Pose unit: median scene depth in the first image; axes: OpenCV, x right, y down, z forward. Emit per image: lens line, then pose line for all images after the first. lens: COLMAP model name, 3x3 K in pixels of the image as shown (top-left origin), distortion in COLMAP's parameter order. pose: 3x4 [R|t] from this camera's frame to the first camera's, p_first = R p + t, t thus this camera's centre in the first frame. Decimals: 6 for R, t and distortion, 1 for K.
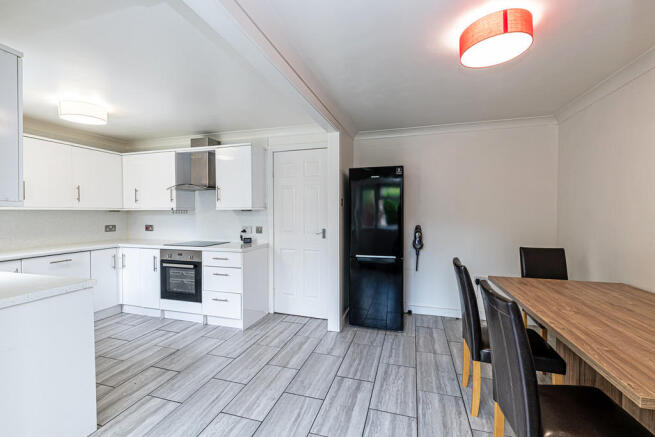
lens RADIAL K [[283.9, 0, 326.6], [0, 283.9, 214.9], [0, 0, 1]] dist [0.003101, 0.000201]
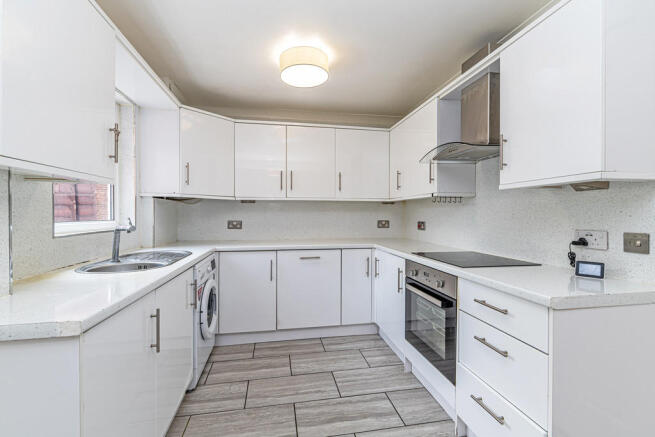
lens RADIAL K [[283.9, 0, 326.4], [0, 283.9, 216.9], [0, 0, 1]] dist [0.003101, 0.000201]
pose [[0.453912, 0.011793, -0.890968, -0.114004], [-0.011858, 0.999904, 0.007193, 0.026106], [0.890967, 0.007301, 0.454009, 0.562874]]
